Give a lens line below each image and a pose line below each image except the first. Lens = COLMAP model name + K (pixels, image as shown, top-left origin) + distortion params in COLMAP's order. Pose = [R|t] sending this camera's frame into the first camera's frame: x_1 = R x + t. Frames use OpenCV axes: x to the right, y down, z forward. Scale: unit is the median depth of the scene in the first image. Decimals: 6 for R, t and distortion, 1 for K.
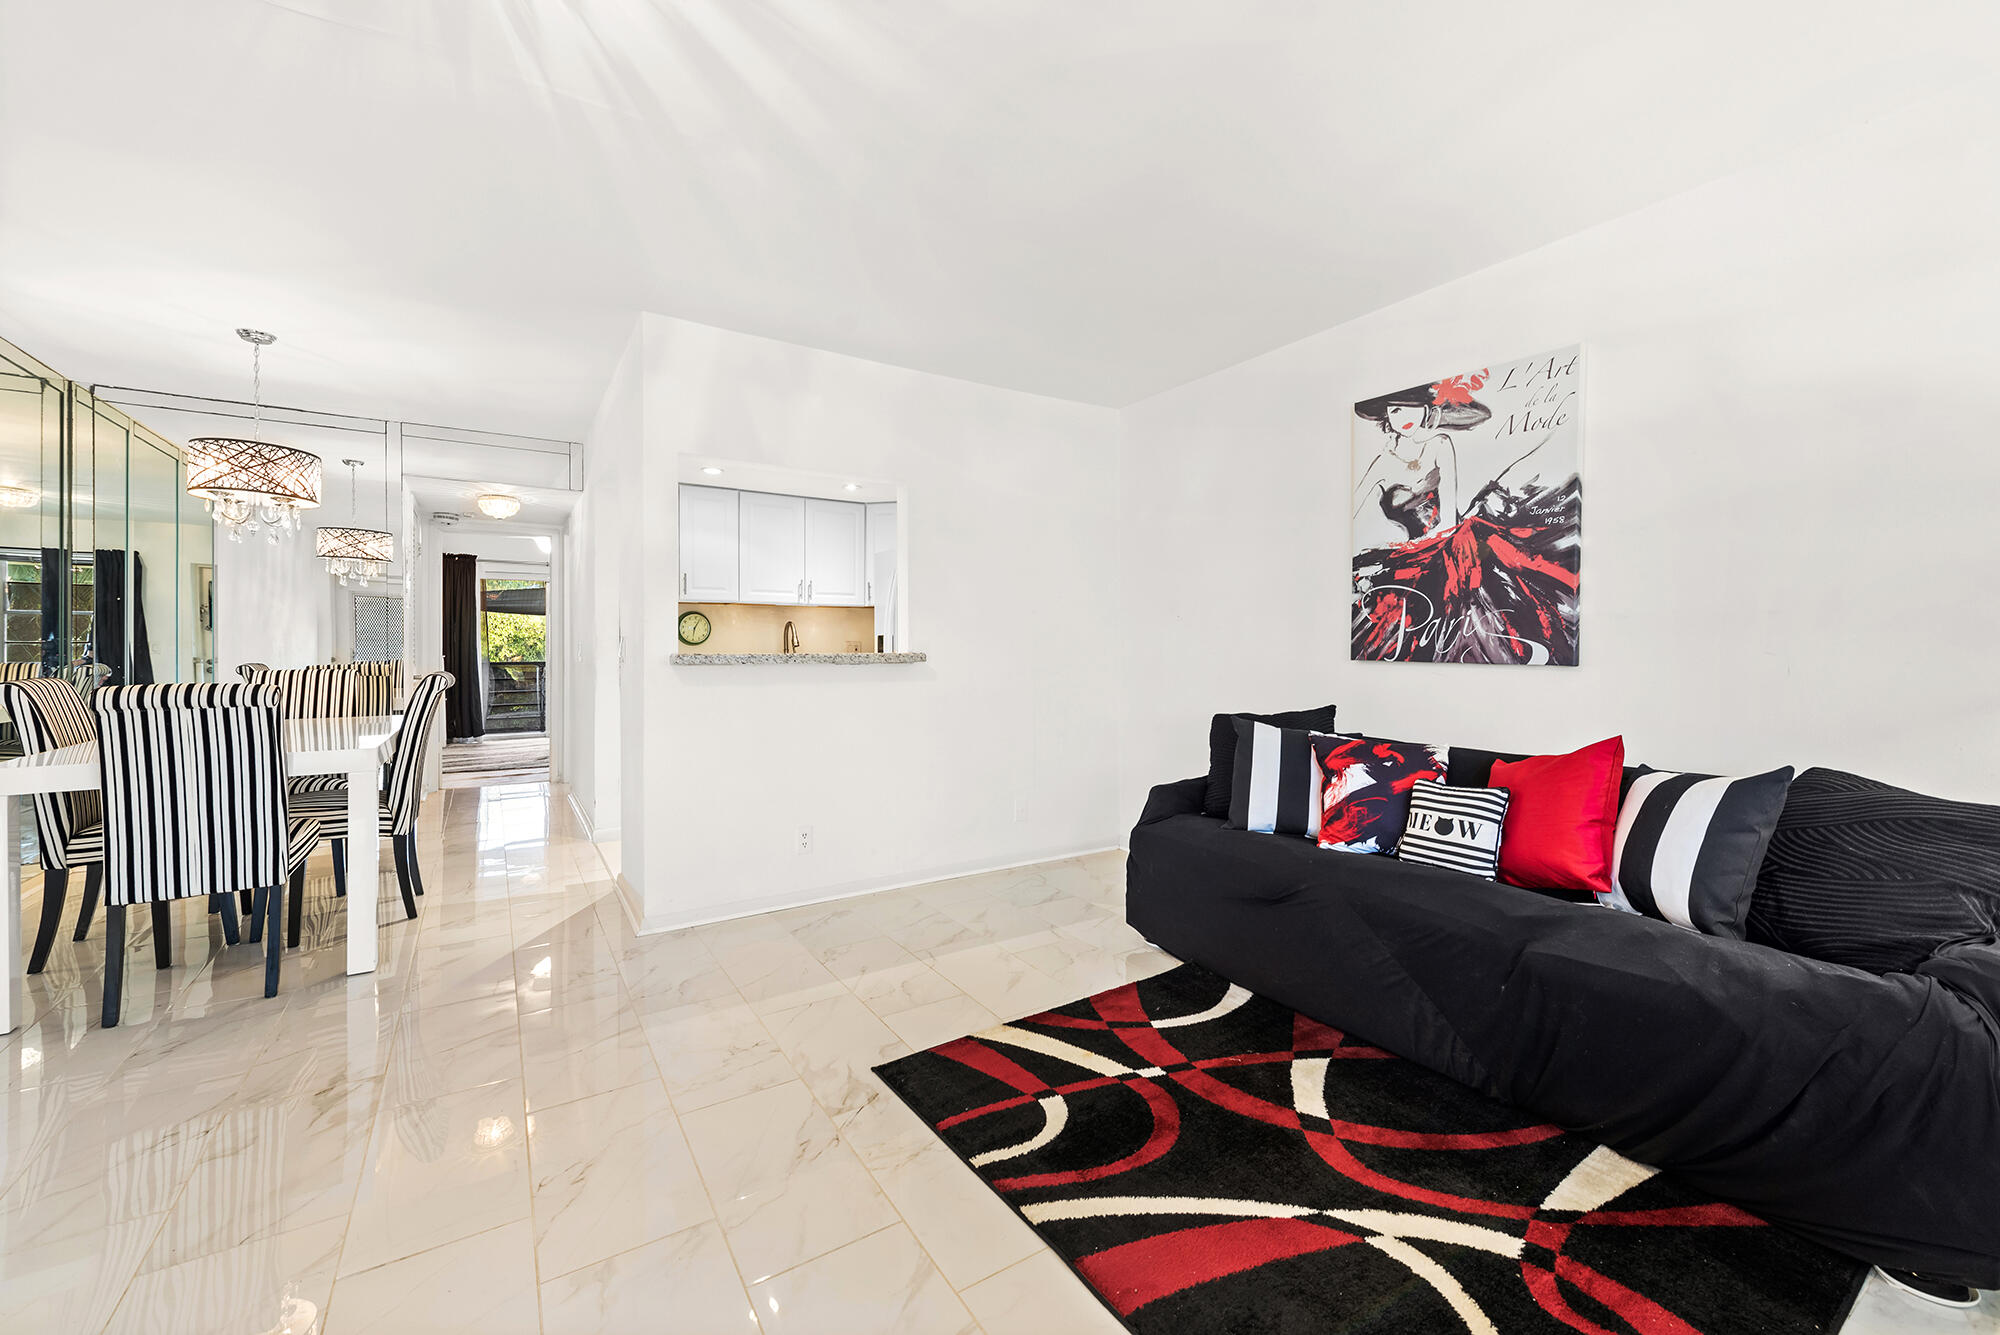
lens RADIAL K [[802.2, 0, 991.4], [0, 802.2, 652.6], [0, 0, 1]] dist [0.006915, -0.004081]
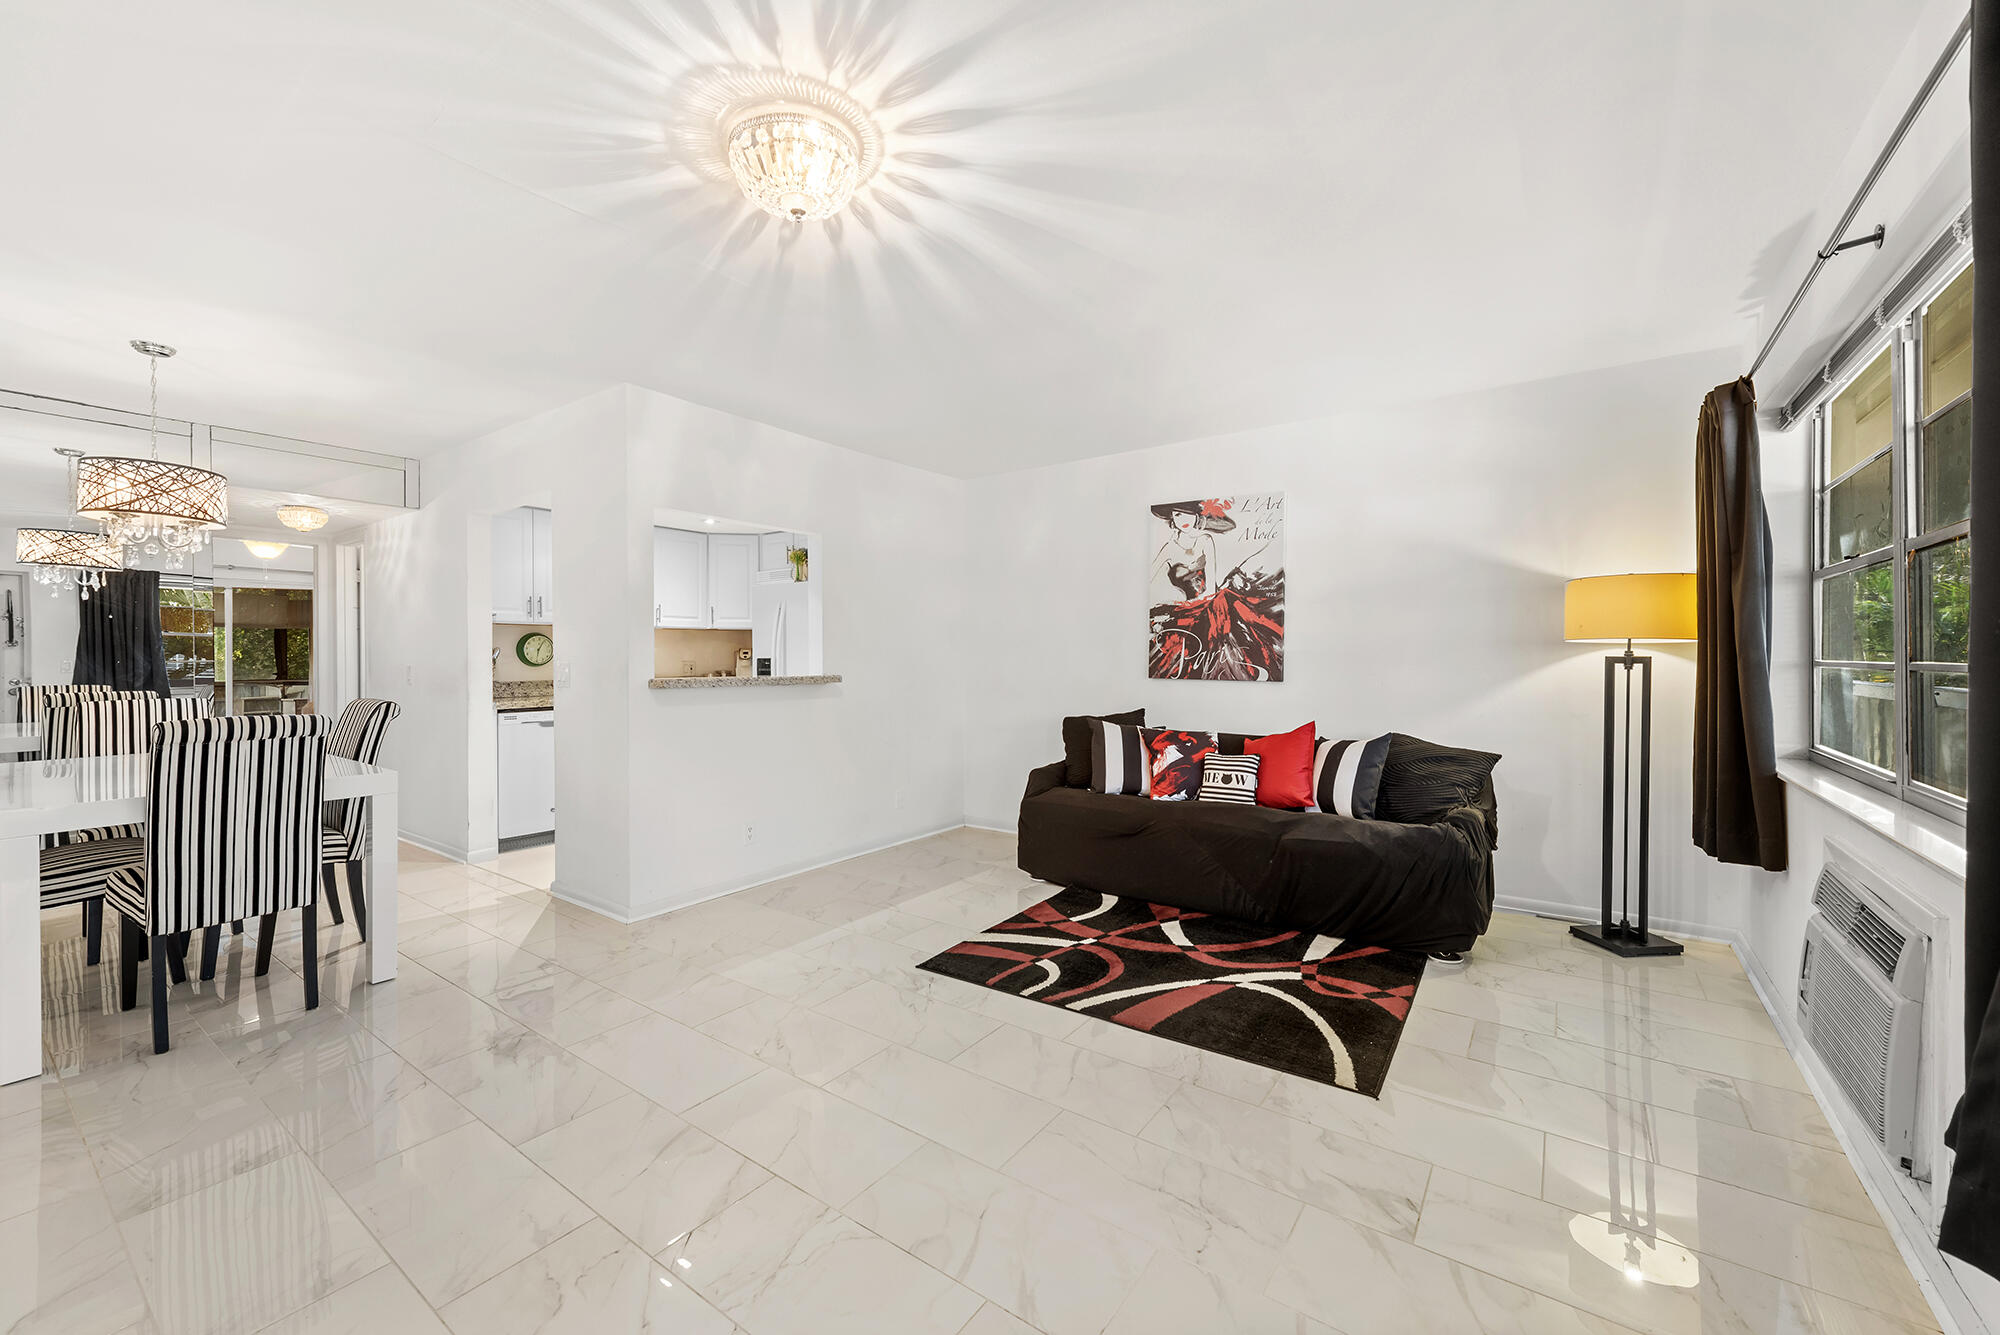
lens RADIAL K [[789.9, 0, 1000.0], [0, 789.9, 667.5], [0, 0, 1]] dist [-0.000521, -0.000302]
pose [[0.925053, -0.006424, 0.379783, -0.450799], [0.004129, 0.999968, 0.006858, -0.026507], [-0.379815, -0.004776, 0.925050, -0.309339]]
